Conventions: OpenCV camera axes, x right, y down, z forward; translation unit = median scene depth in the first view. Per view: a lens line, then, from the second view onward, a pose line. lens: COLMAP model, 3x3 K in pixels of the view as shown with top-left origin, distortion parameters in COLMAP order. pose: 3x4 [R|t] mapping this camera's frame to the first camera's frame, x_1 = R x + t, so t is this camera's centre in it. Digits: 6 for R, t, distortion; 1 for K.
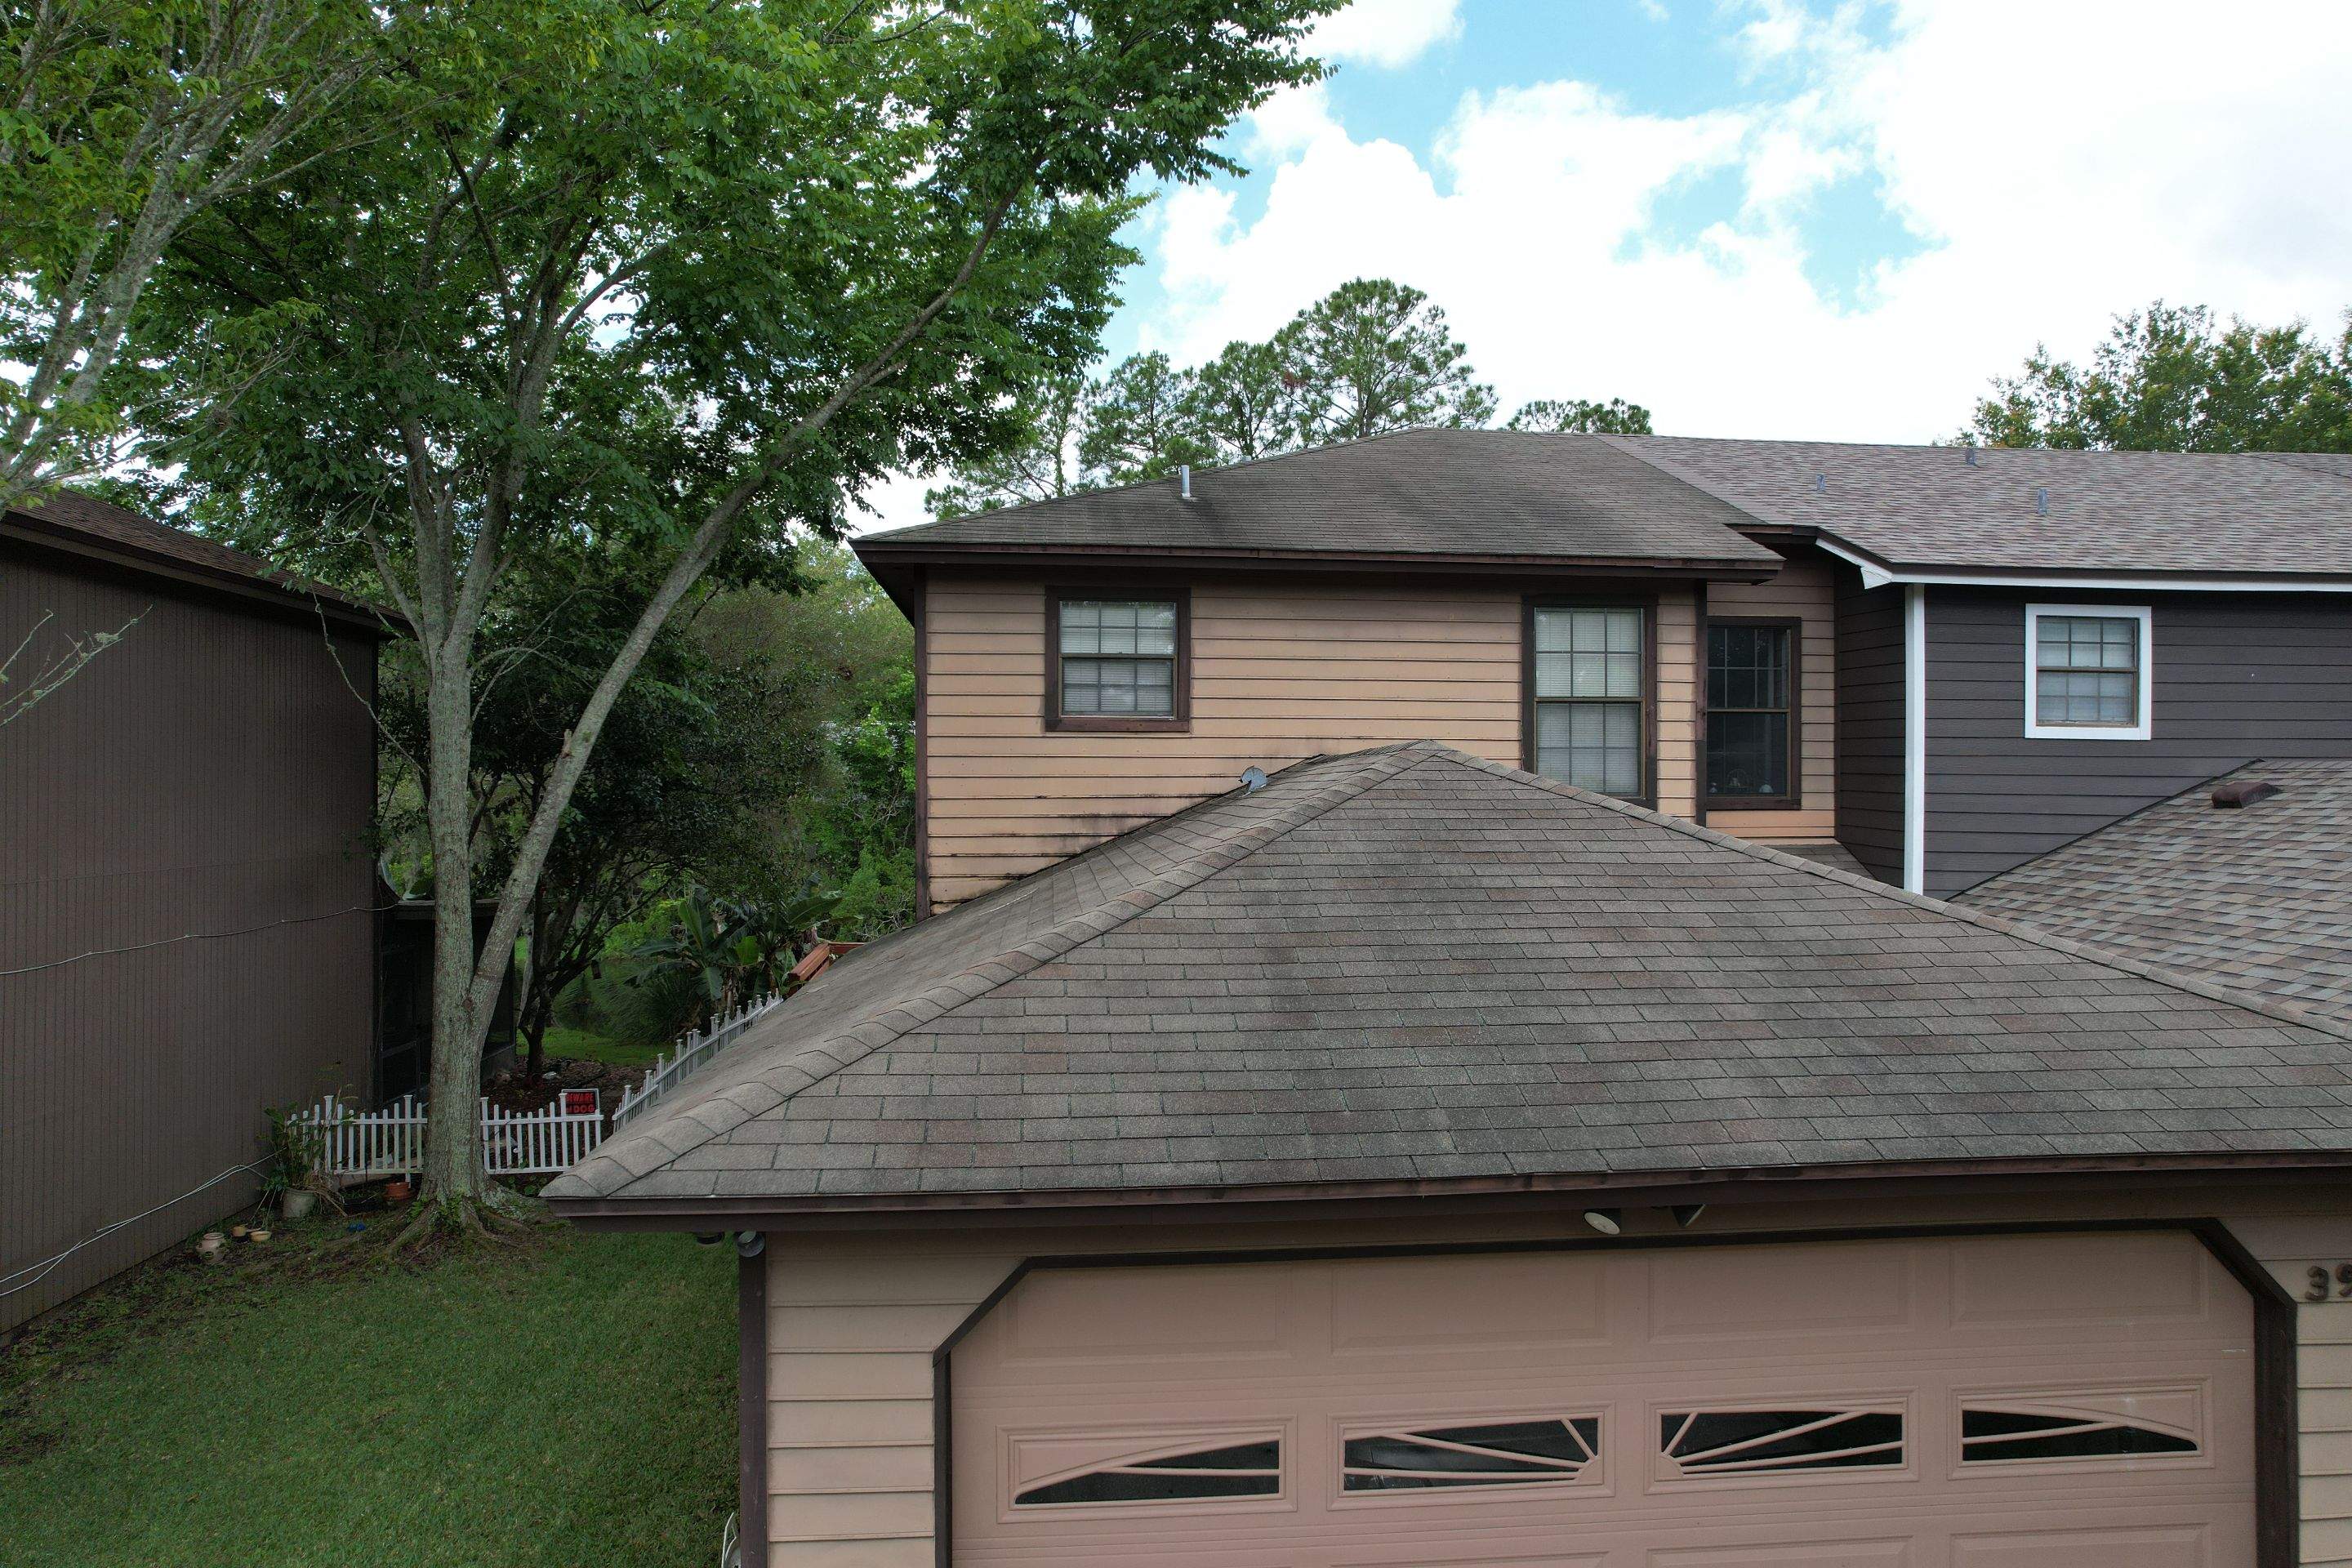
lens RADIAL K [[1506.4, 0, 1176.0], [0, 1506.4, 784.0], [0, 0, 1]] dist [-0.035994, 0.005266]
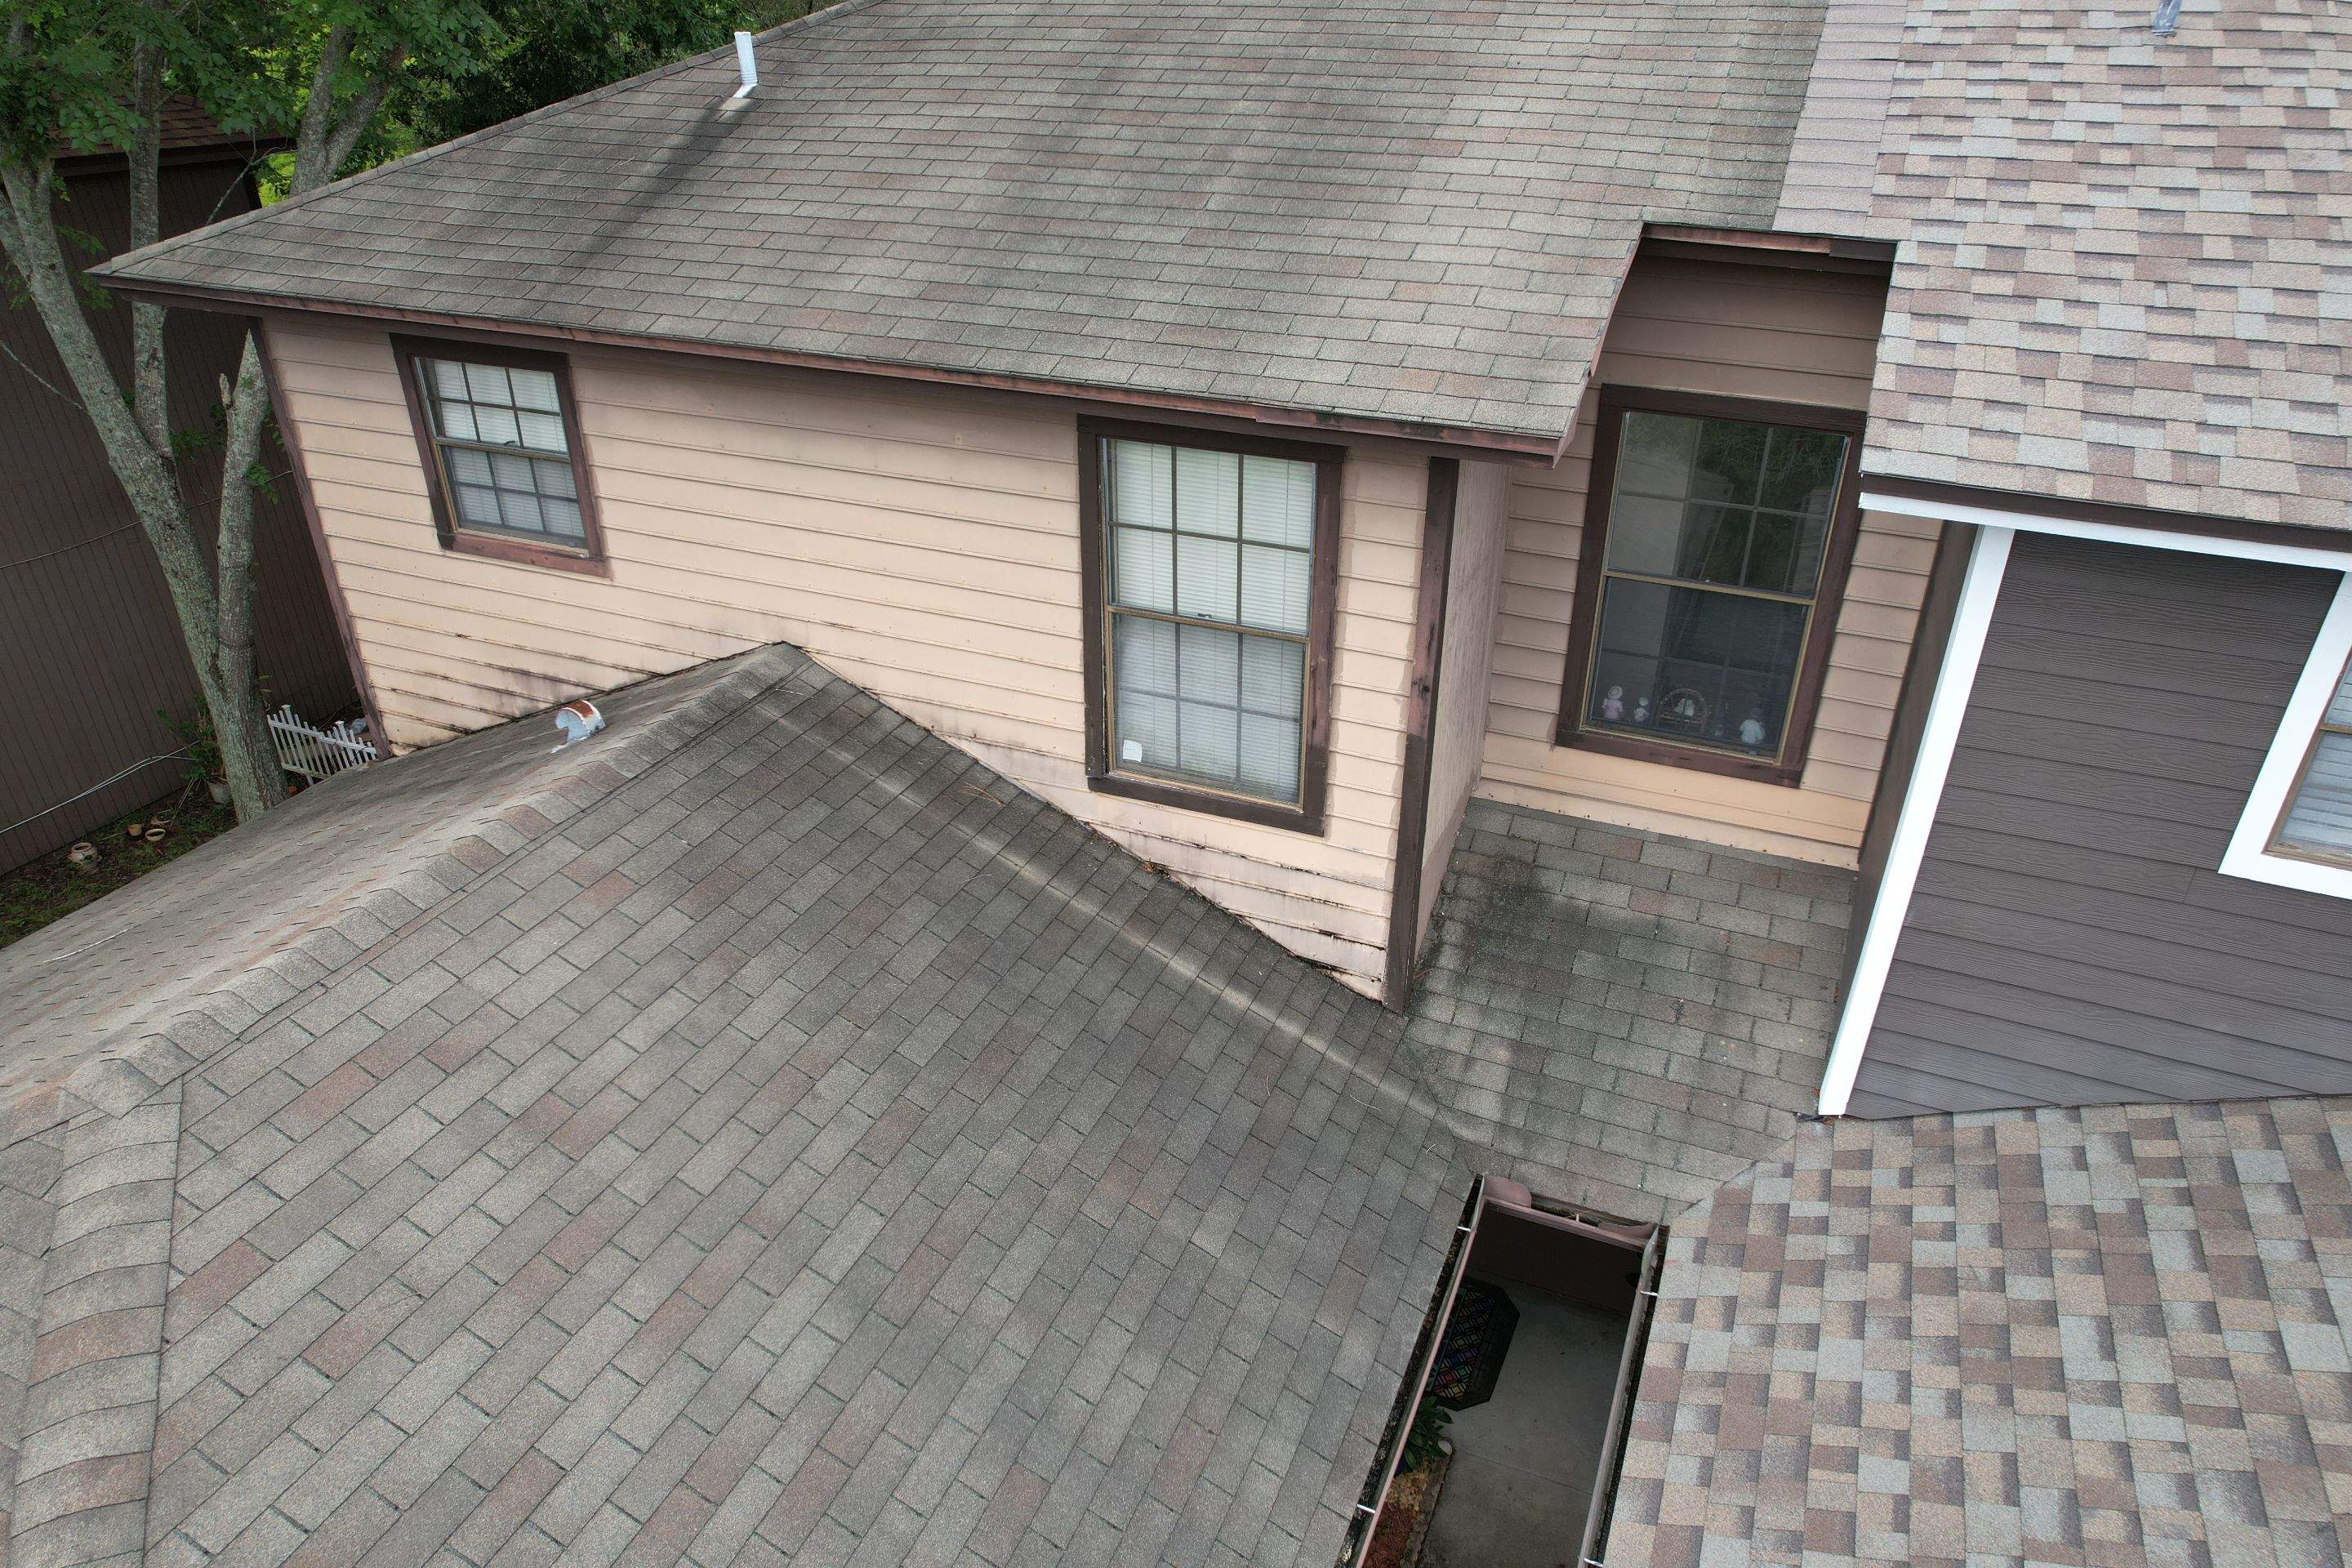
lens RADIAL K [[1506.4, 0, 1176.0], [0, 1506.4, 784.0], [0, 0, 1]] dist [-0.035994, 0.005266]
pose [[0.881904, 0.227453, -0.412929, 0.502110], [0.007141, 0.869363, 0.494122, -0.270148], [0.471374, -0.438717, 0.765071, 0.585887]]
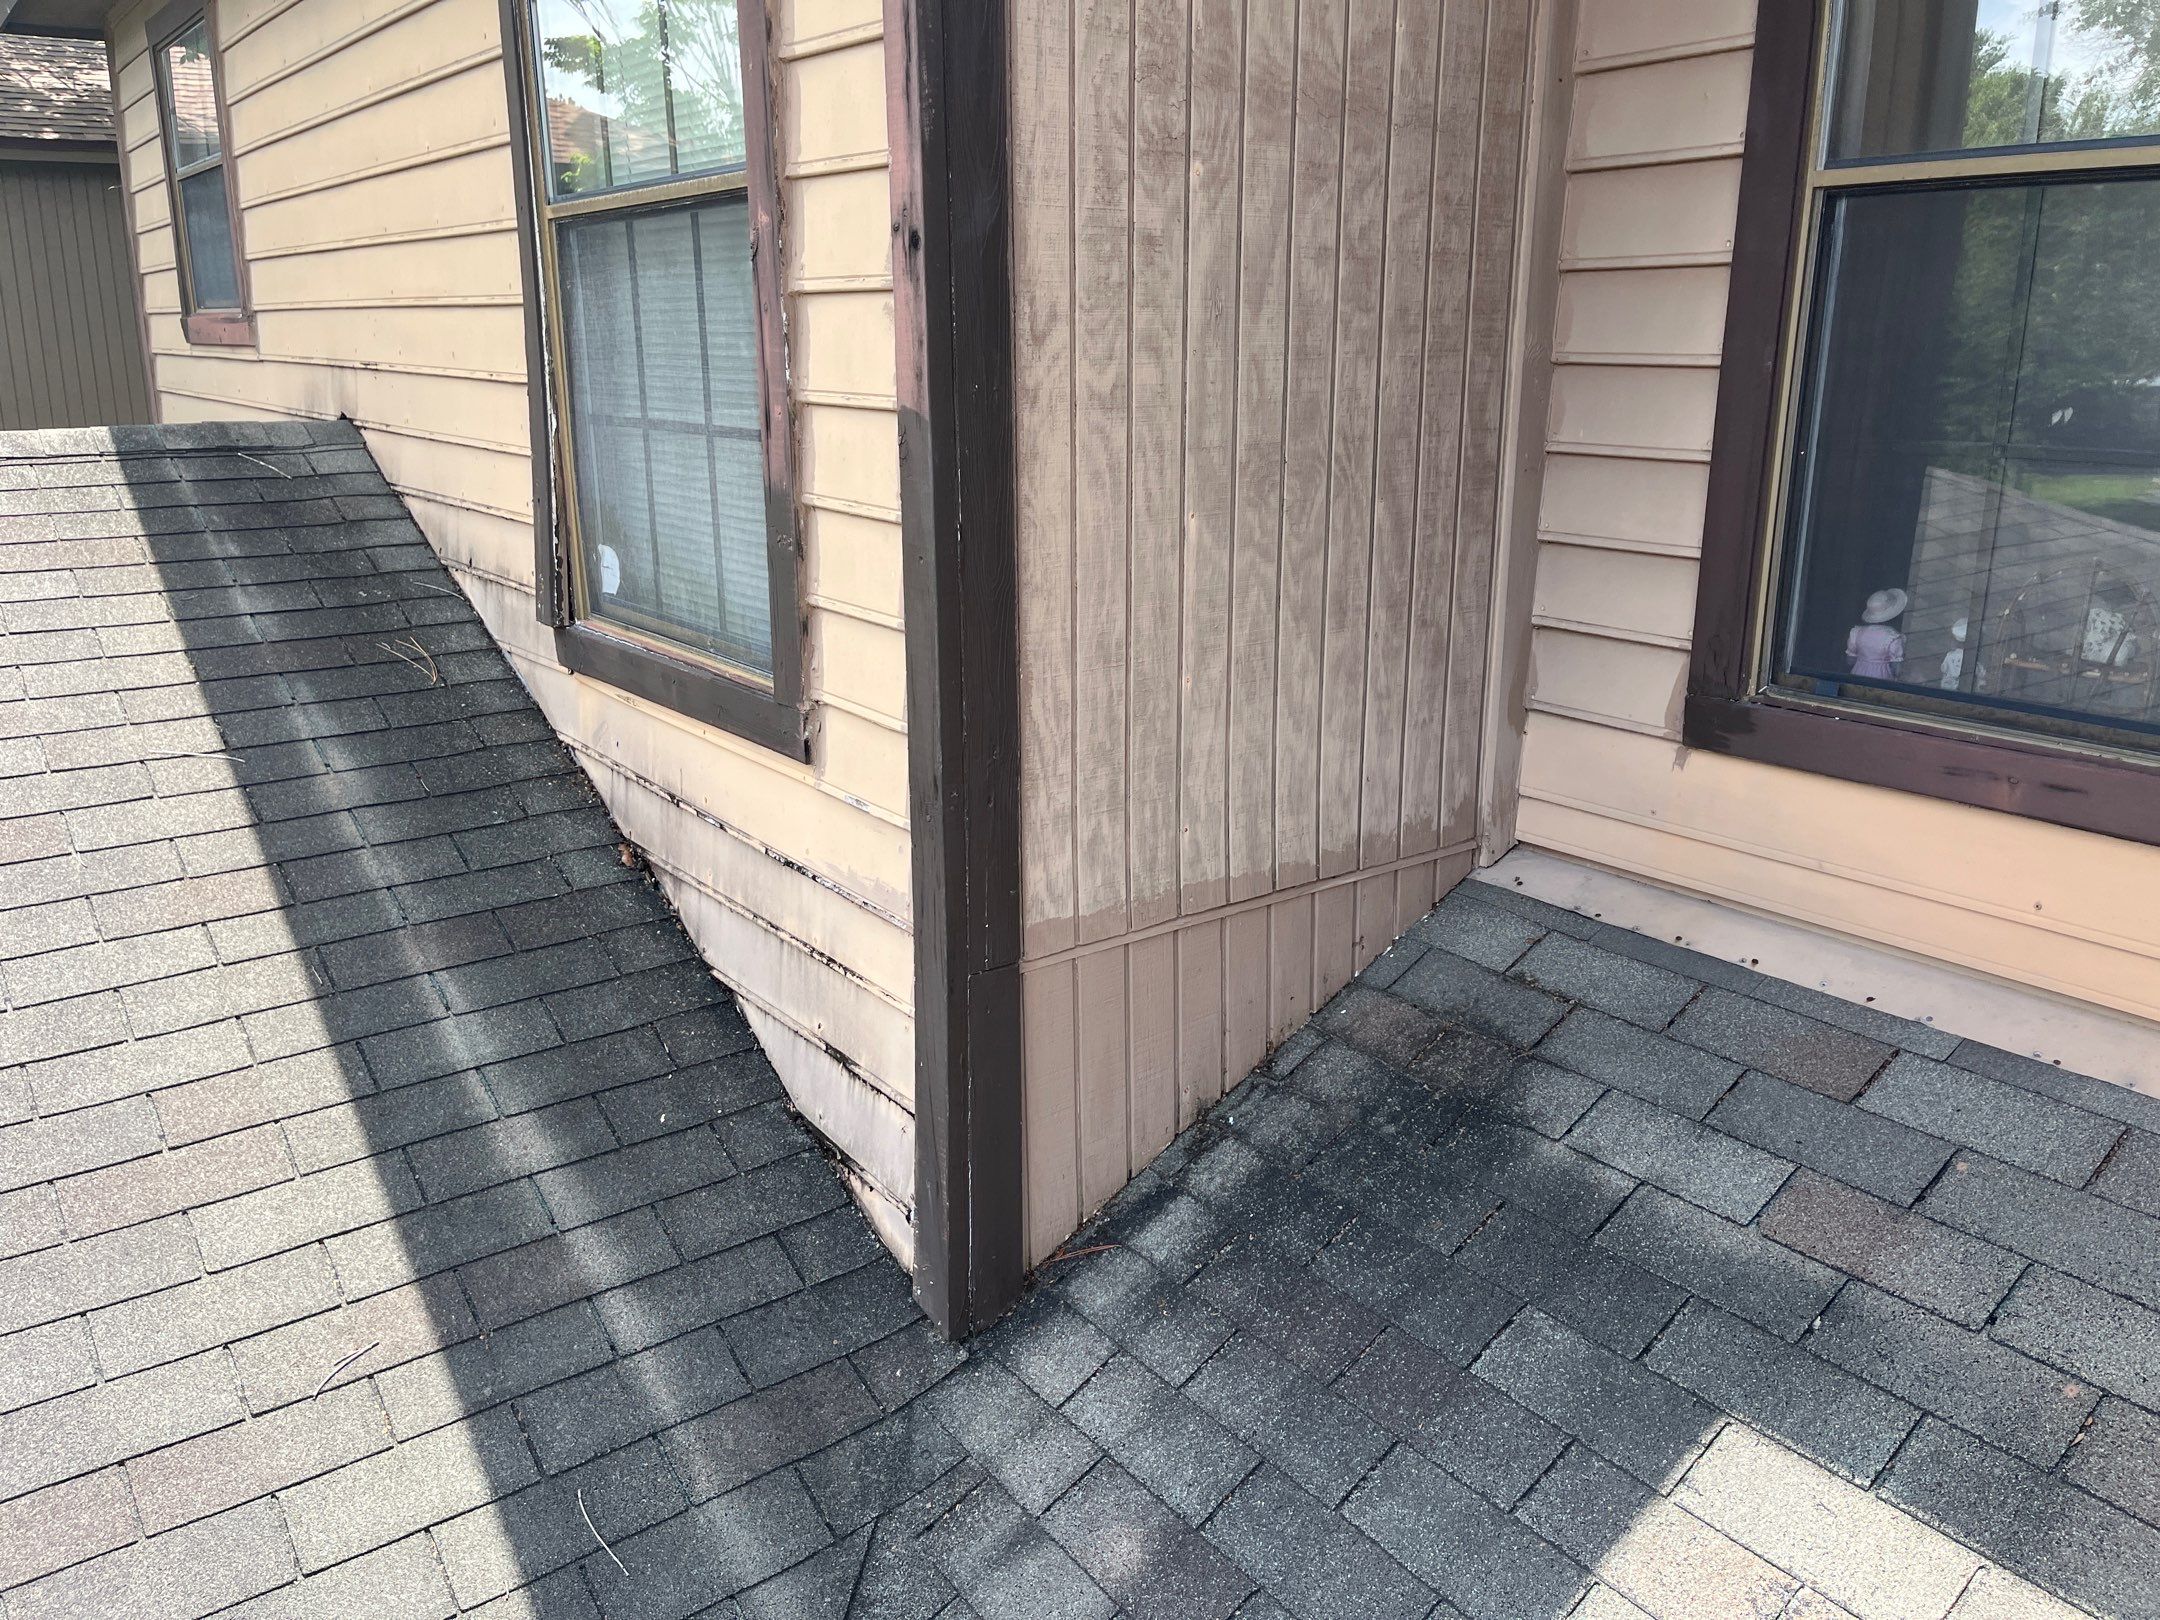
lens RADIAL K [[1632.4, 0, 1105.1], [0, 1632.4, 787.1], [0, 0, 1]] dist [0.036631, -0.002483]
pose [[0.533499, 0.220174, -0.816641, 0.531279], [0.005984, 0.964517, 0.263952, -0.037355], [0.845780, -0.145705, 0.513251, 0.941851]]
